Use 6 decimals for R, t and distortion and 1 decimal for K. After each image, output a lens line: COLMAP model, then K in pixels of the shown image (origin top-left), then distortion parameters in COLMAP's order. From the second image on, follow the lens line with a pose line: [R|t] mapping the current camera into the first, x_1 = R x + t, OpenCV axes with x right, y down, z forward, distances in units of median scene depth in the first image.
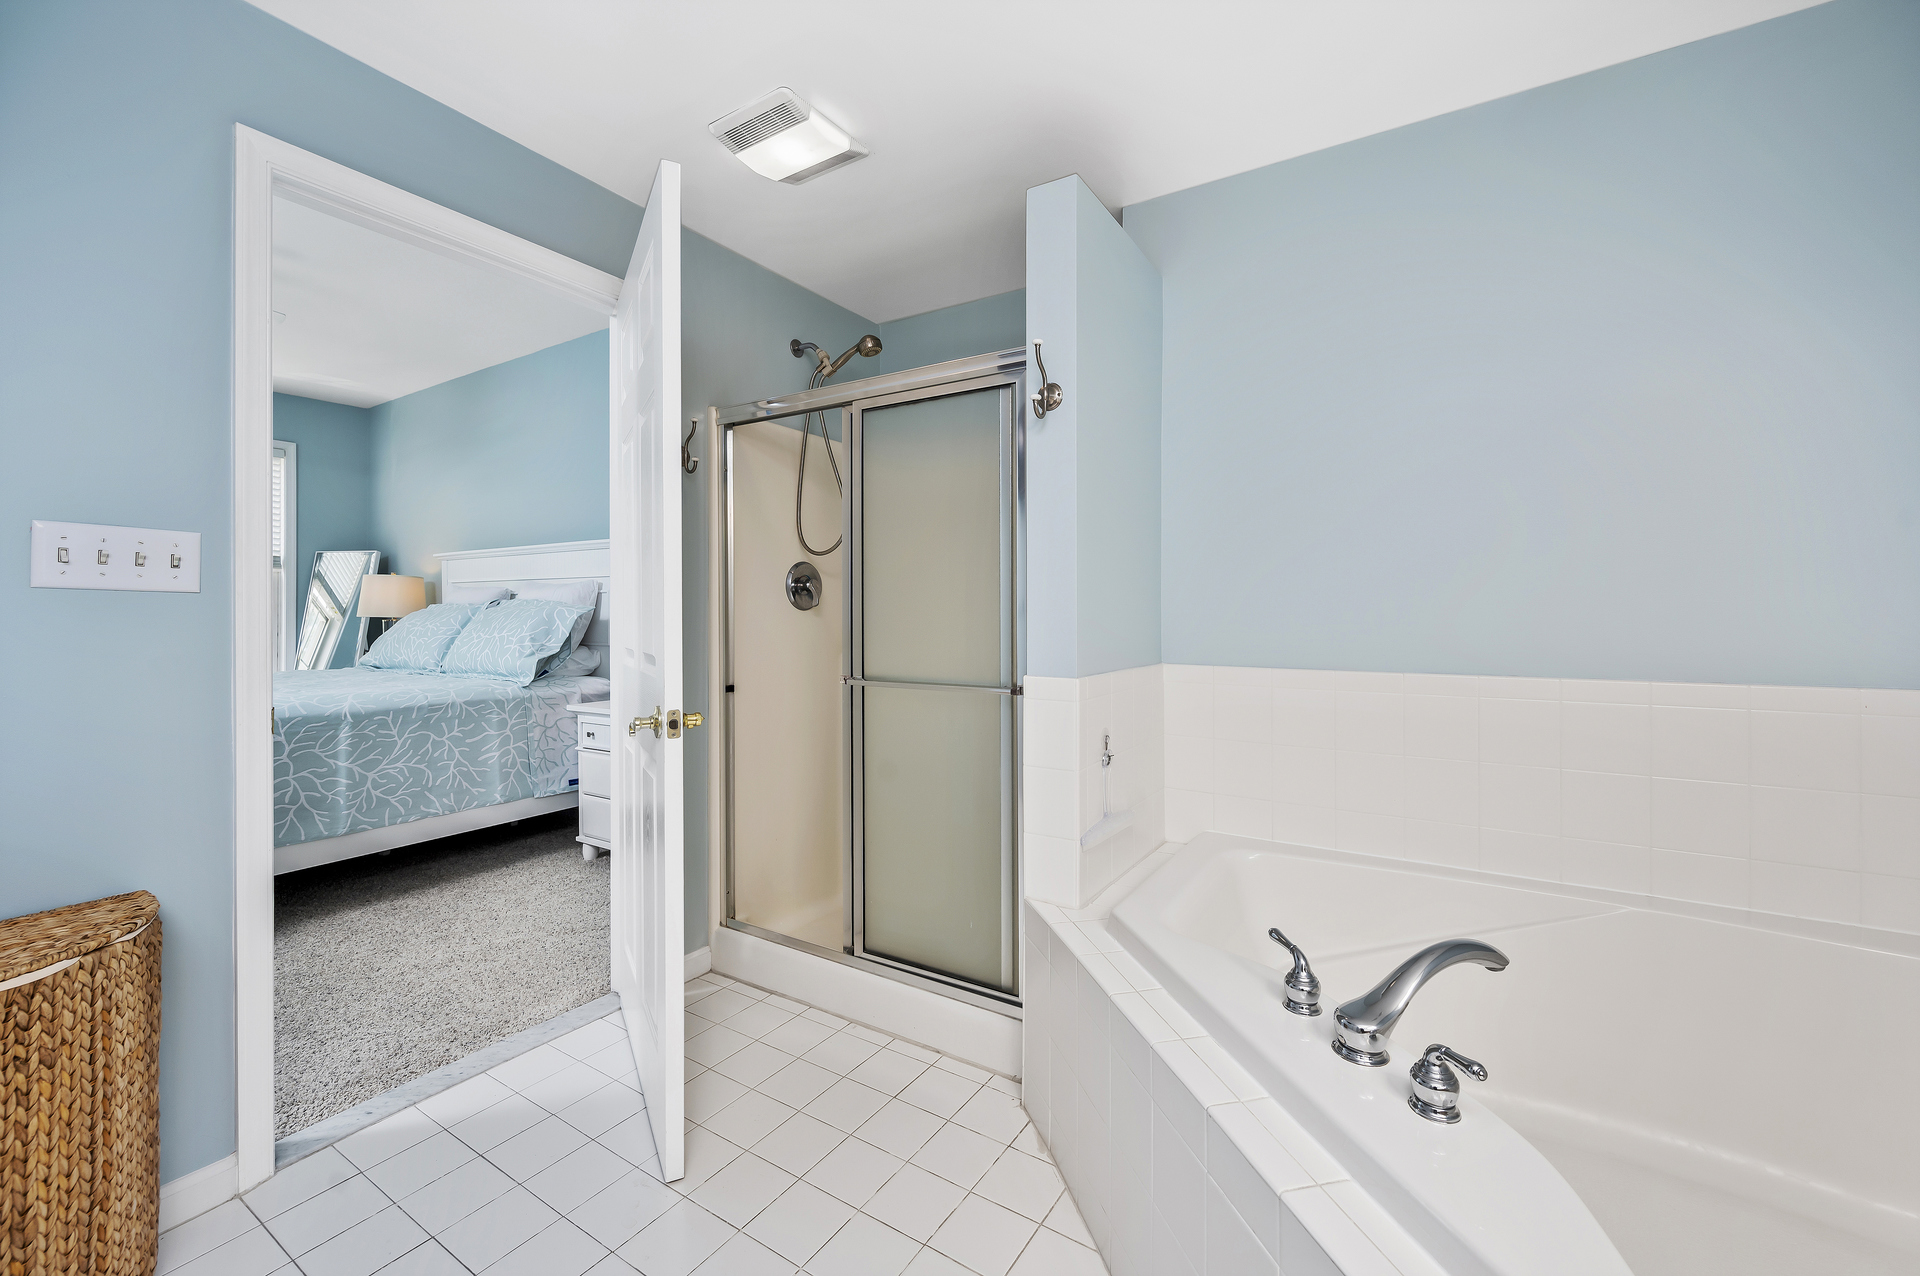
lens RADIAL K [[761.4, 0, 966.2], [0, 761.4, 609.9], [0, 0, 1]] dist [-0.002563, -0.000326]
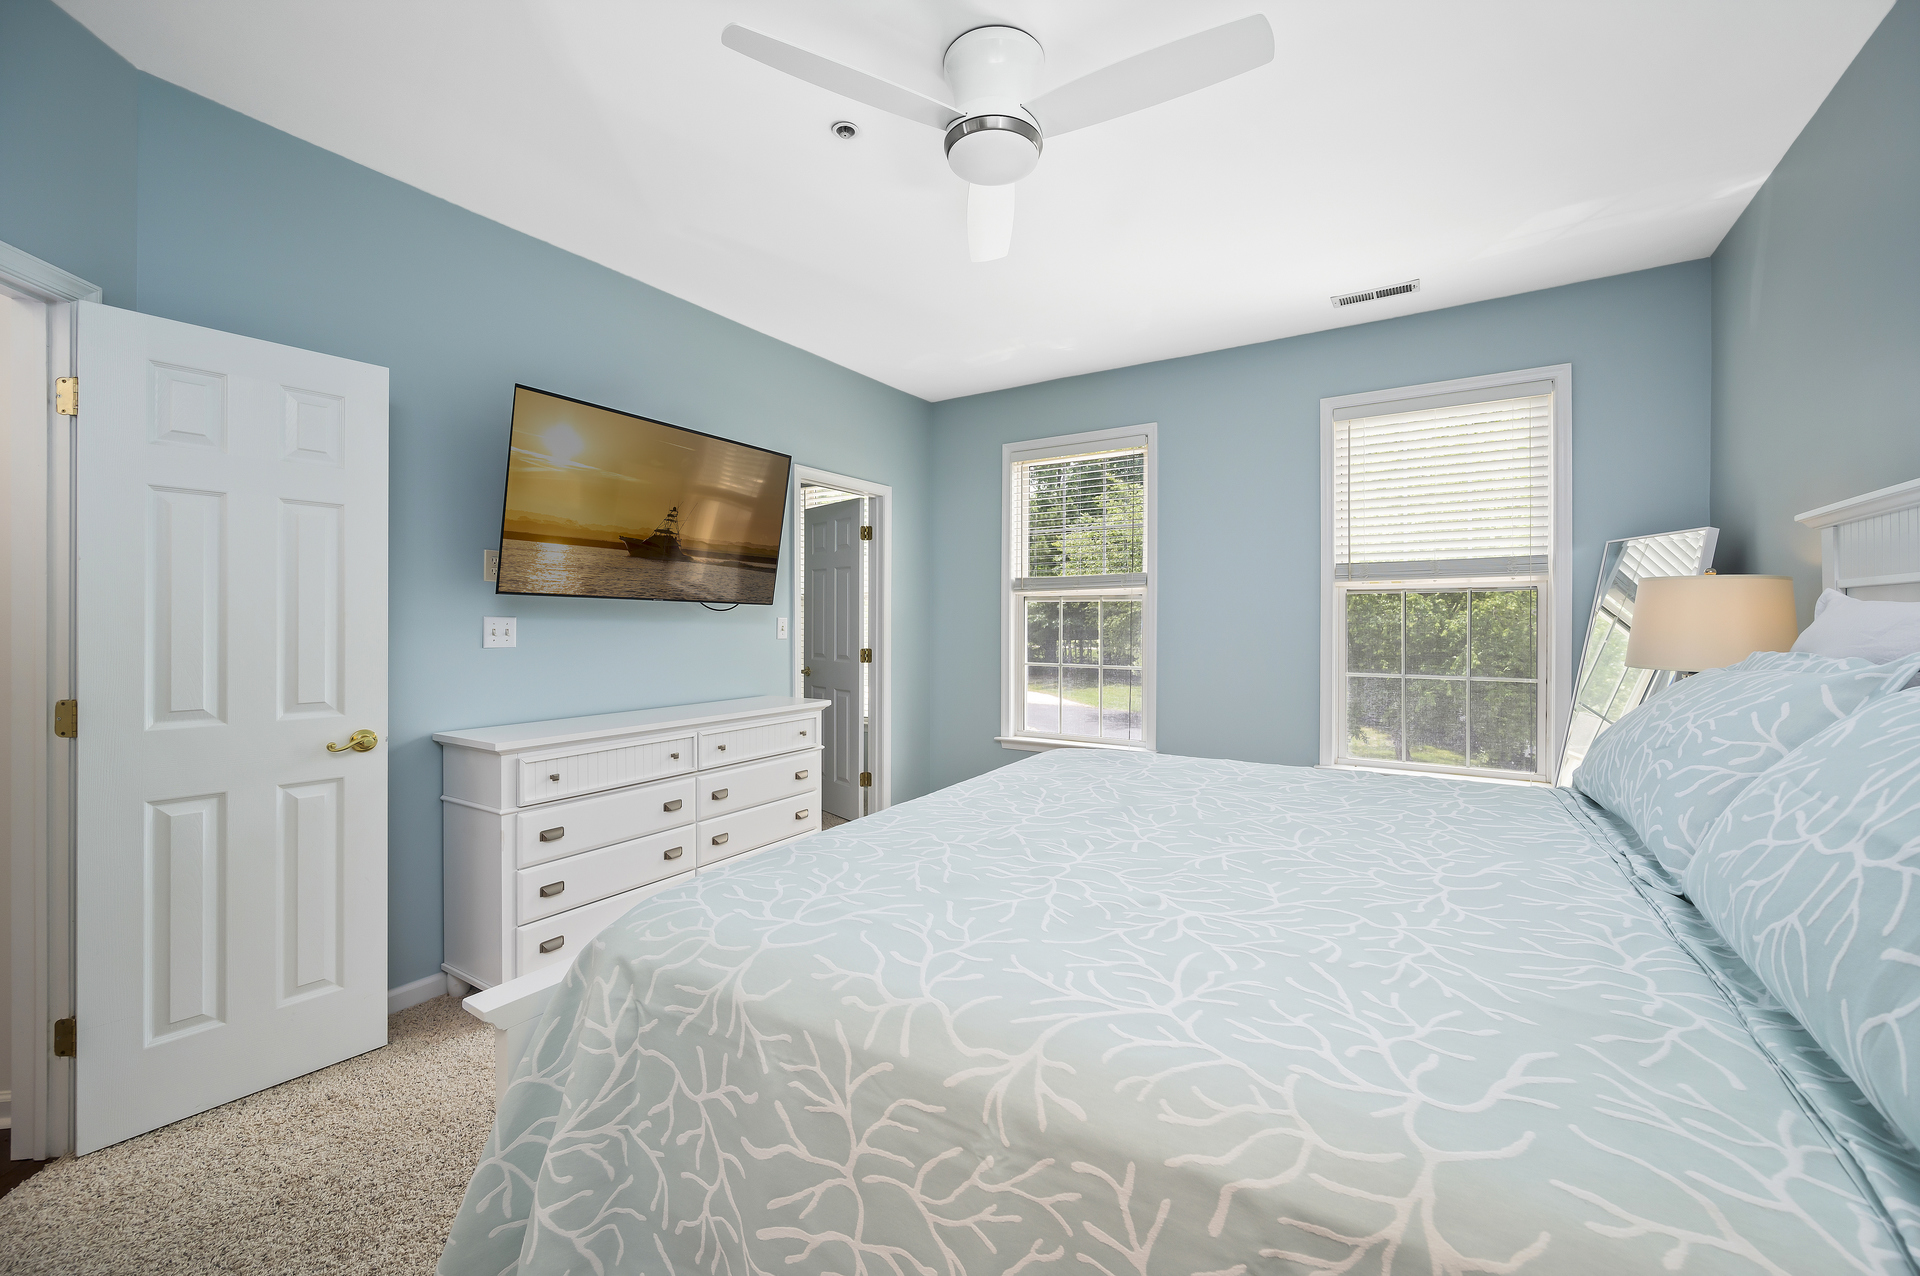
lens RADIAL K [[761.4, 0, 966.2], [0, 761.4, 609.9], [0, 0, 1]] dist [-0.002563, -0.000326]
pose [[-0.002528, -0.014404, -0.999893, -0.419323], [0.006012, 0.999878, -0.014419, -0.029824], [0.999979, -0.006048, -0.002441, 0.772458]]
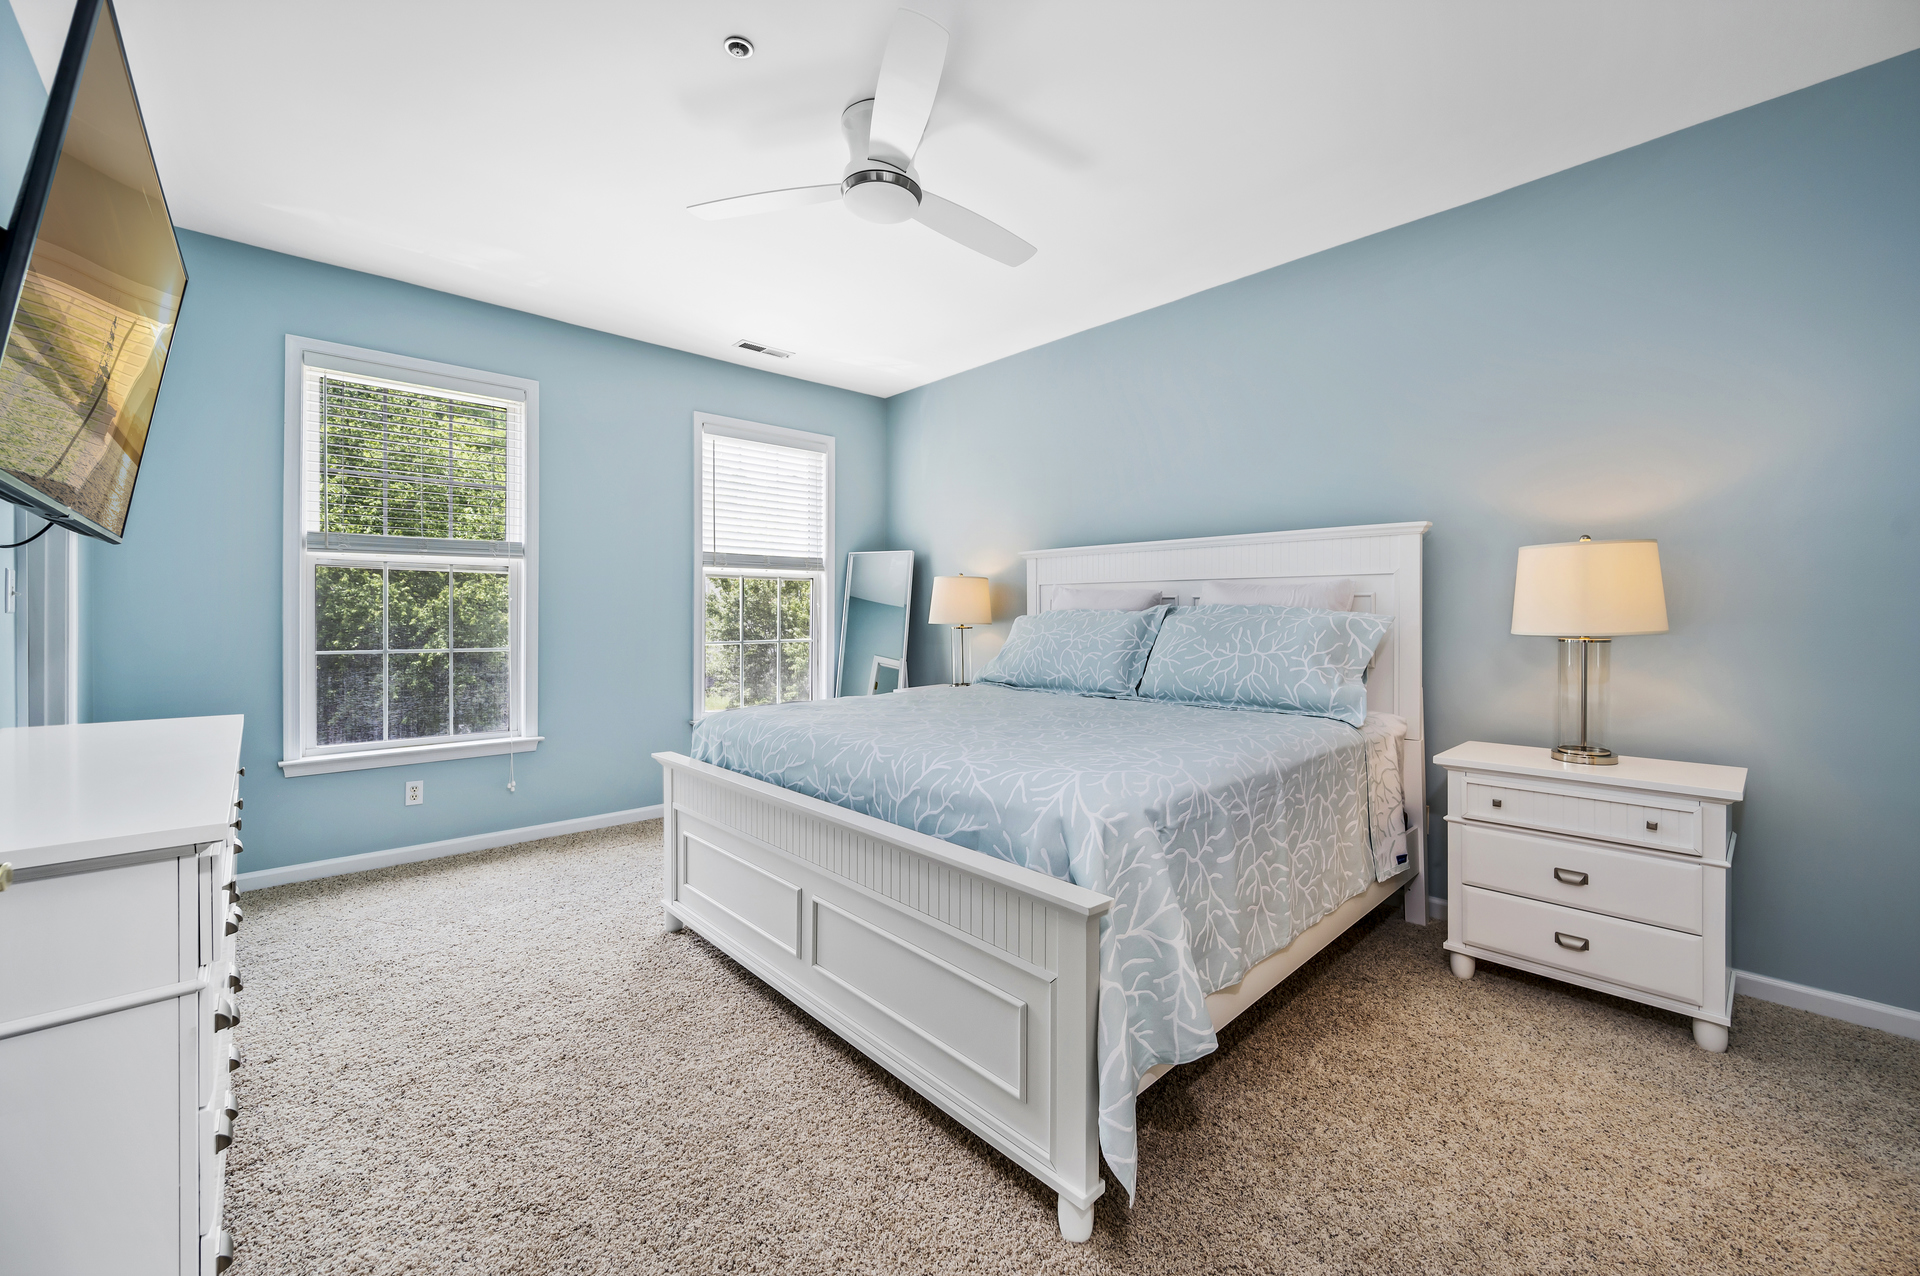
lens RADIAL K [[761.4, 0, 966.2], [0, 761.4, 609.9], [0, 0, 1]] dist [-0.002563, -0.000326]
pose [[0.967805, 0.000710, -0.251702, -0.714890], [-0.000835, 1.000000, -0.000392, -0.009171], [0.251701, 0.000589, 0.967805, 0.190959]]
